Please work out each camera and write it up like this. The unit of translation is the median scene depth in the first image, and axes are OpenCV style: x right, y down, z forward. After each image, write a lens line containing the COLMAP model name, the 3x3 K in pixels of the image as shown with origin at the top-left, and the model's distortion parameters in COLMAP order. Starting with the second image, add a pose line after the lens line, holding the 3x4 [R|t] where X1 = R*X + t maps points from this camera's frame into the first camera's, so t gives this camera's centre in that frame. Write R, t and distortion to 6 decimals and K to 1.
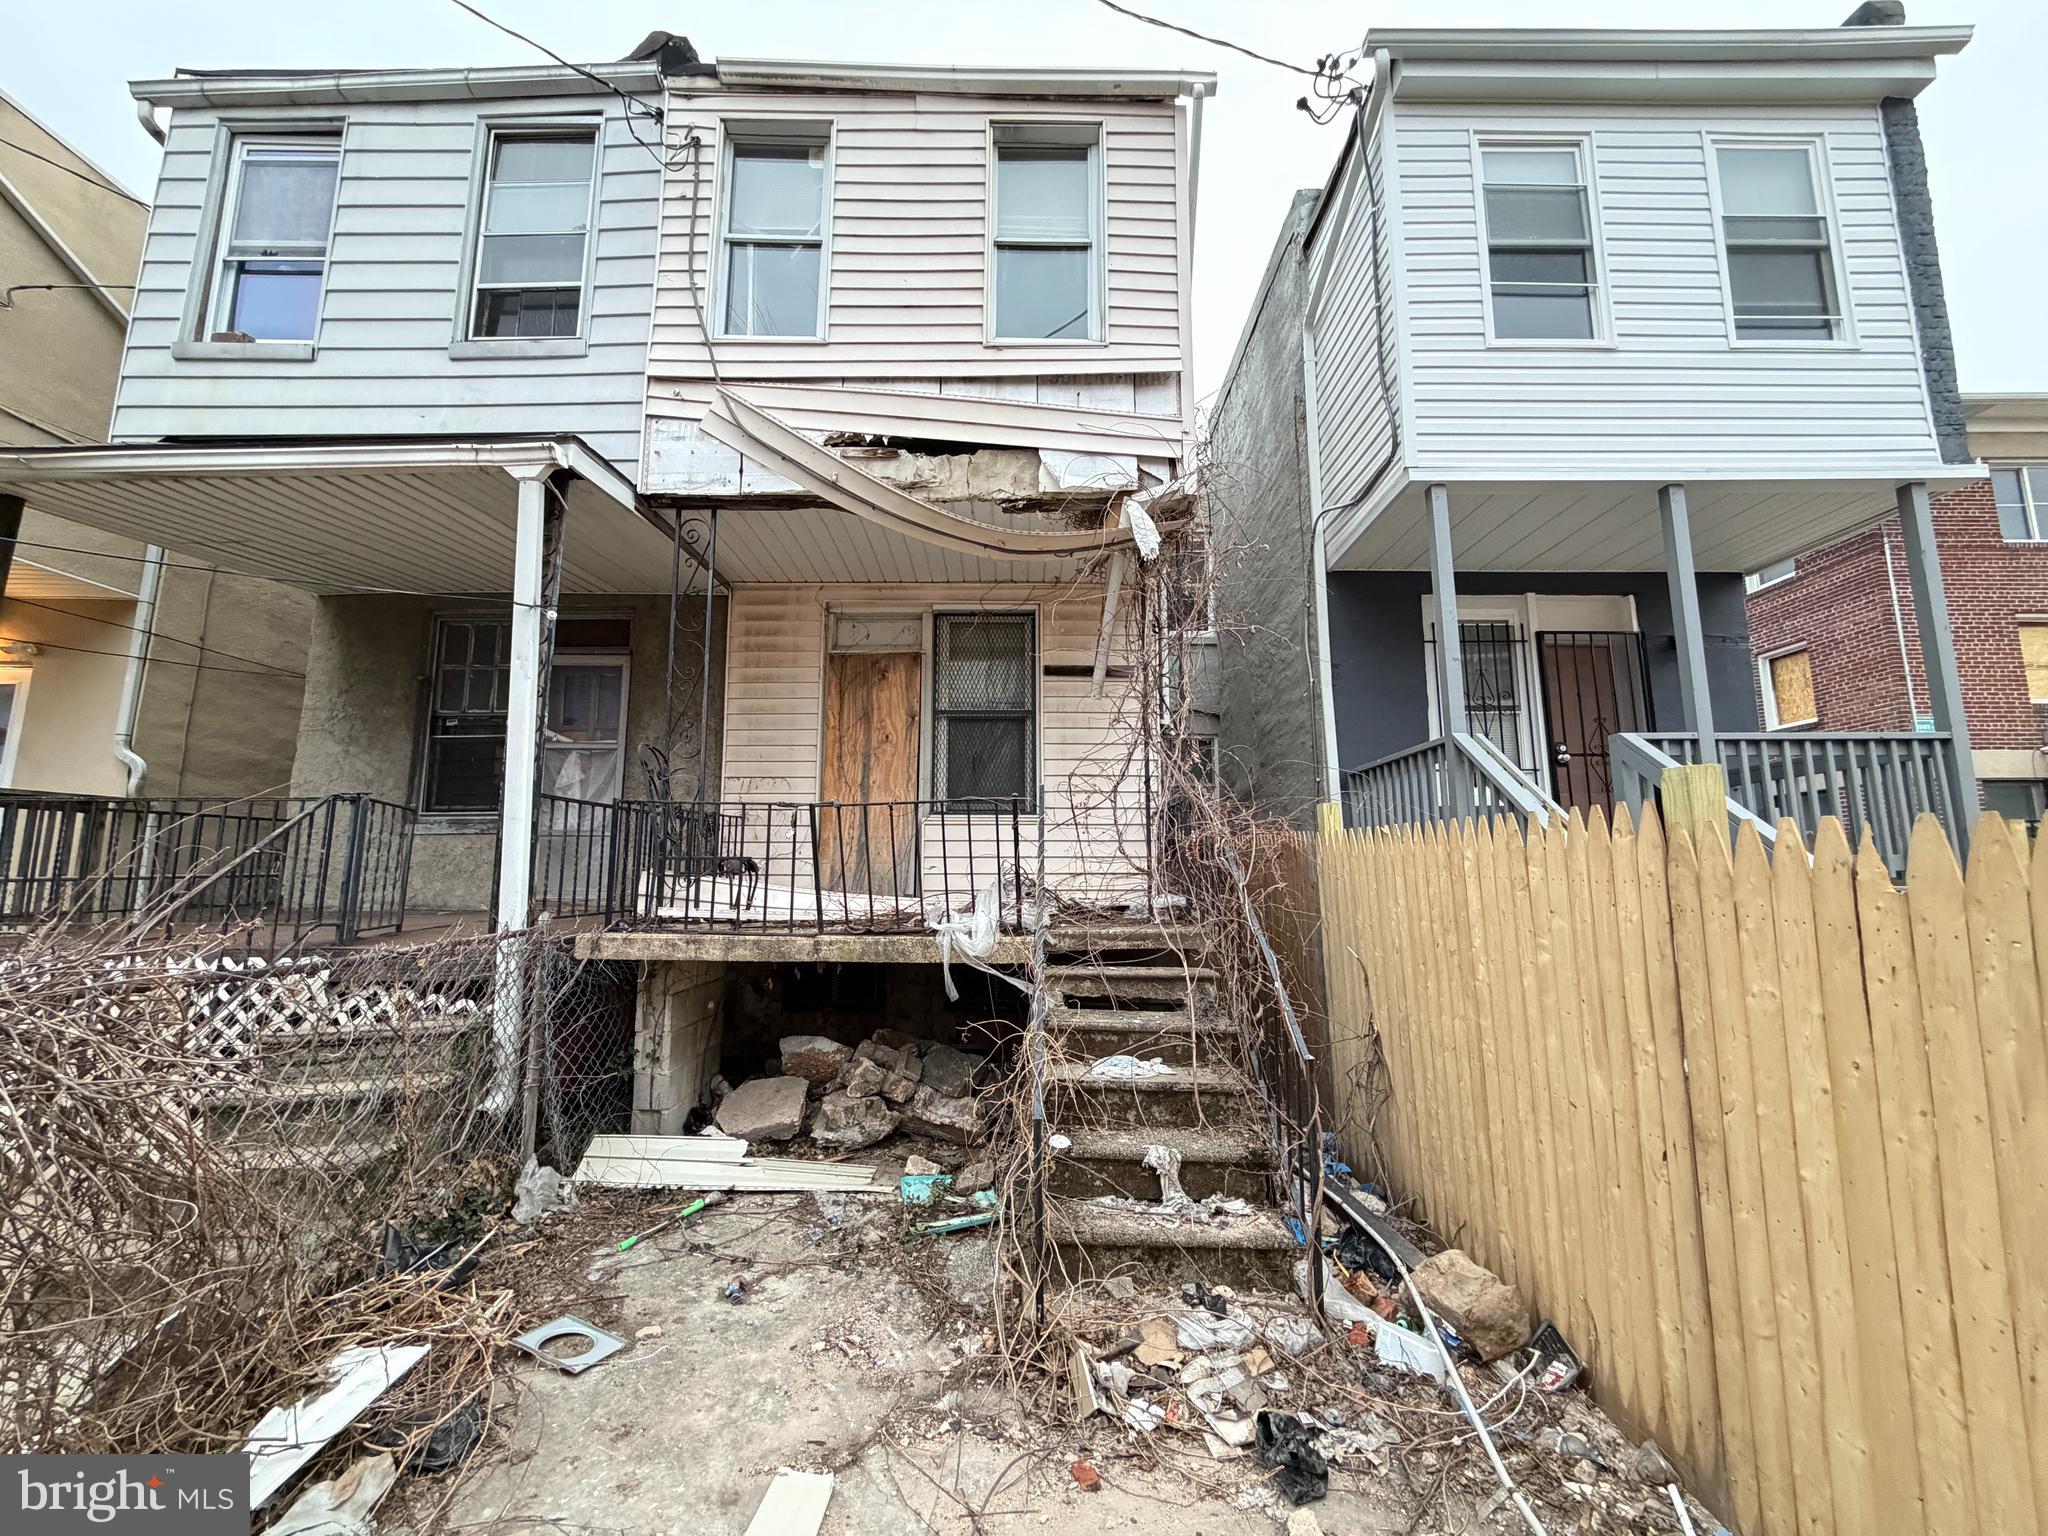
lens RADIAL K [[807.2, 0, 1024.0], [0, 807.2, 768.0], [0, 0, 1]] dist [-0.000394, -0.000010]
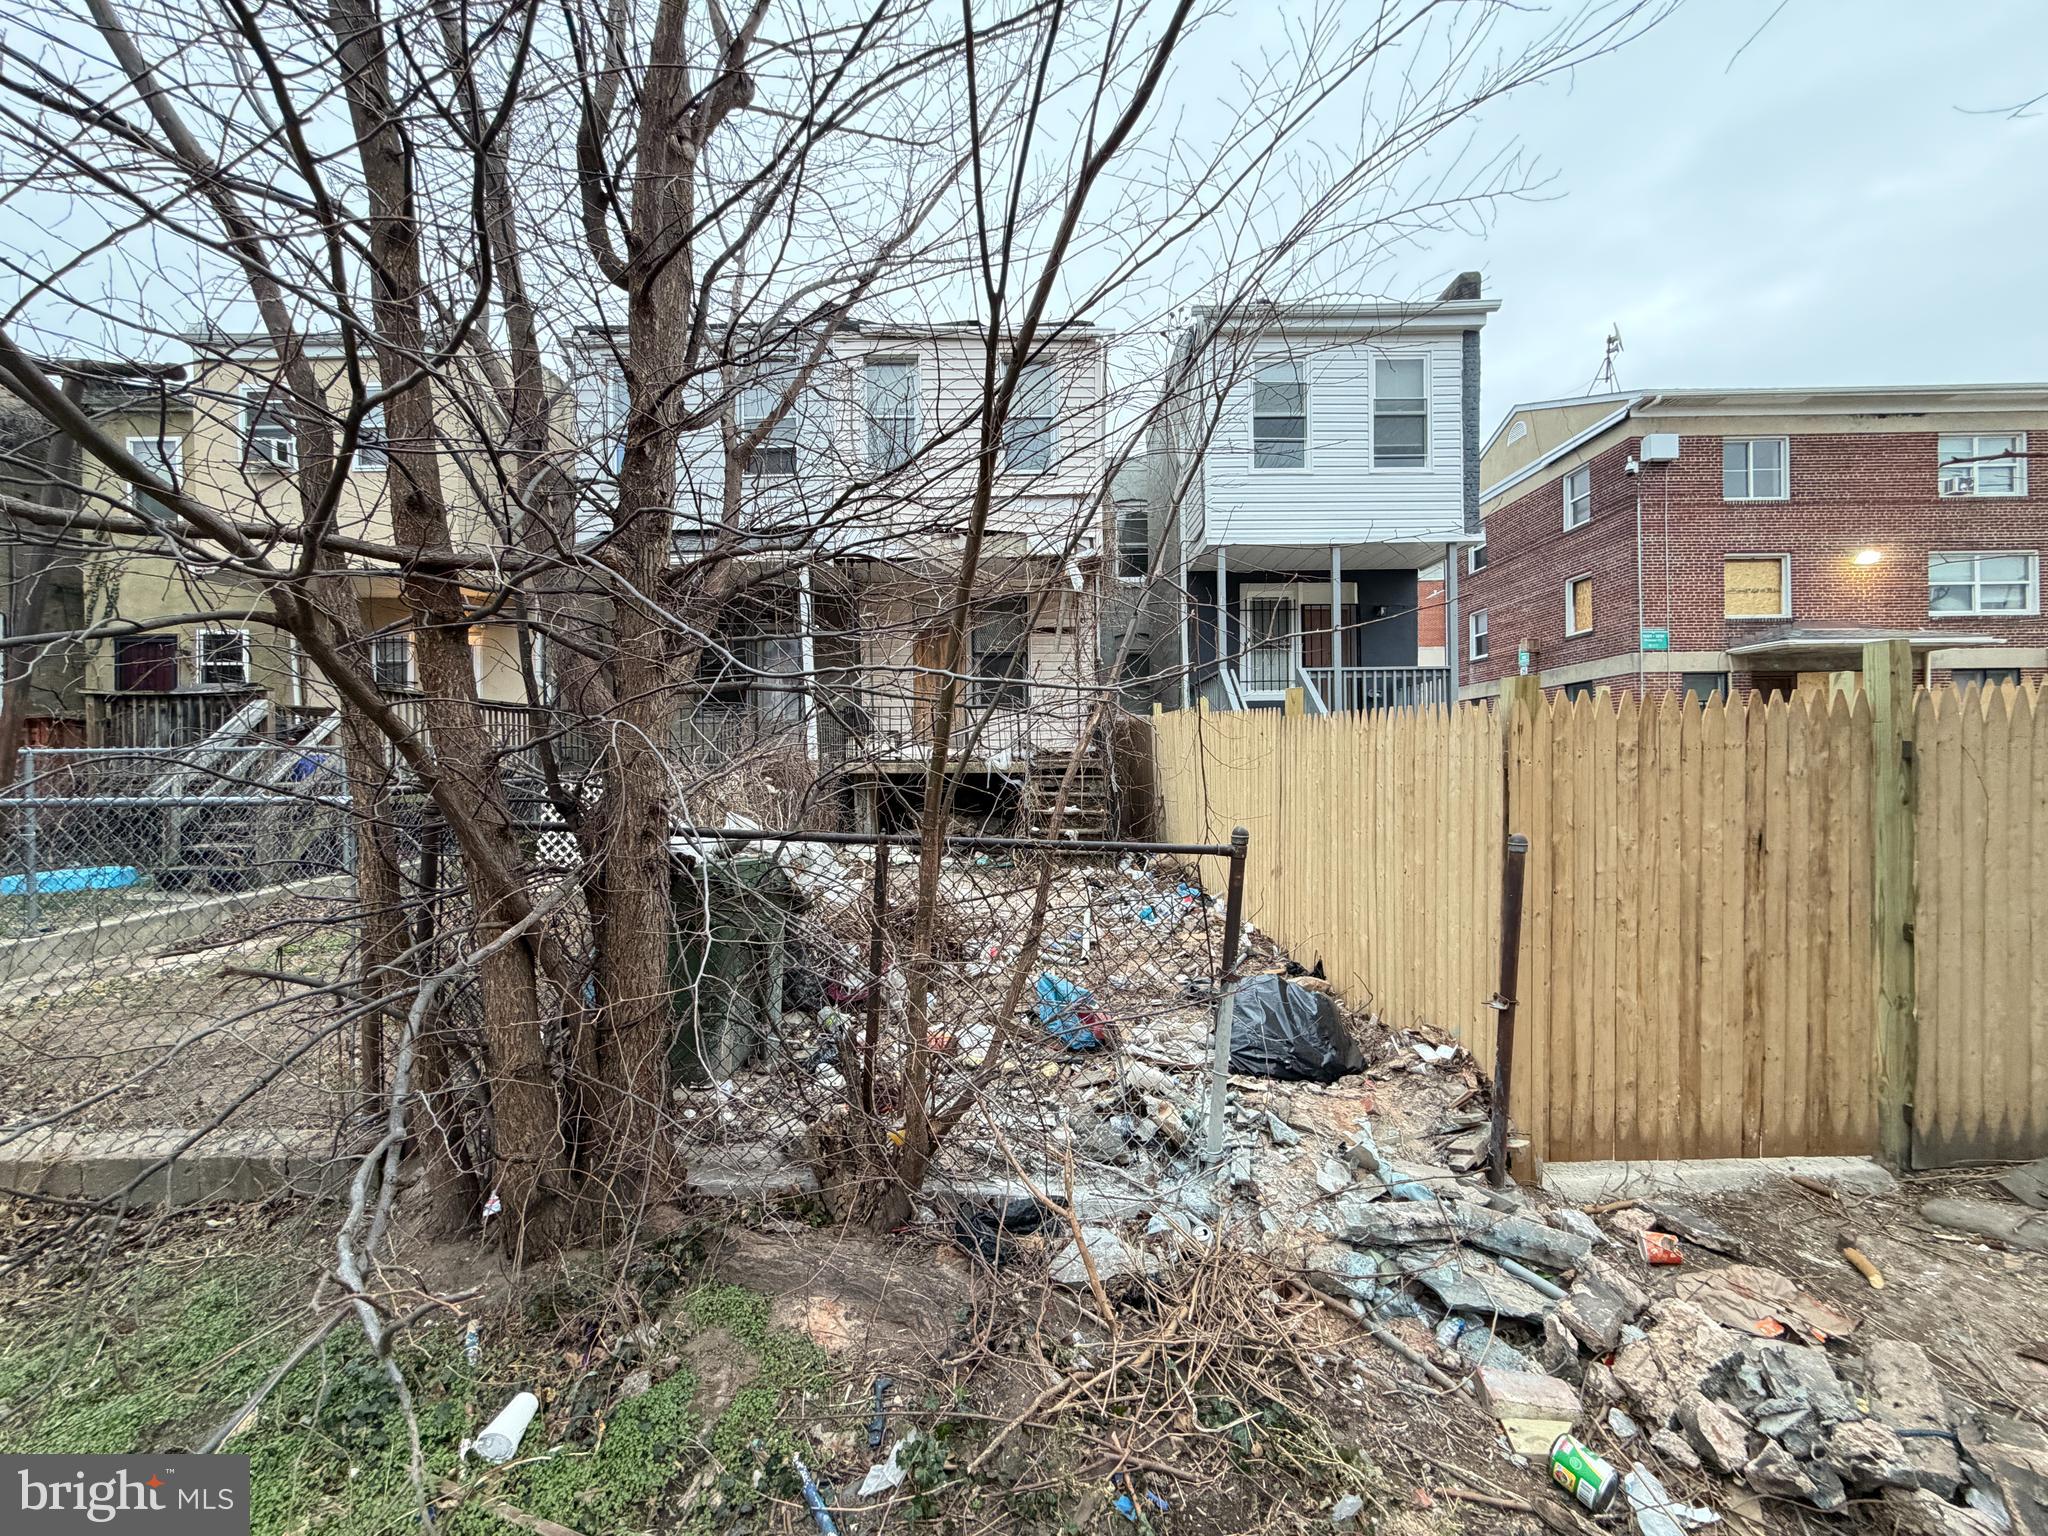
lens RADIAL K [[807.2, 0, 1024.0], [0, 807.2, 768.0], [0, 0, 1]] dist [-0.000394, -0.000010]
pose [[0.999858, -0.012909, -0.010787, 0.024928], [0.014315, 0.989706, 0.142399, -0.088133], [0.008838, -0.142533, 0.989751, -1.069057]]
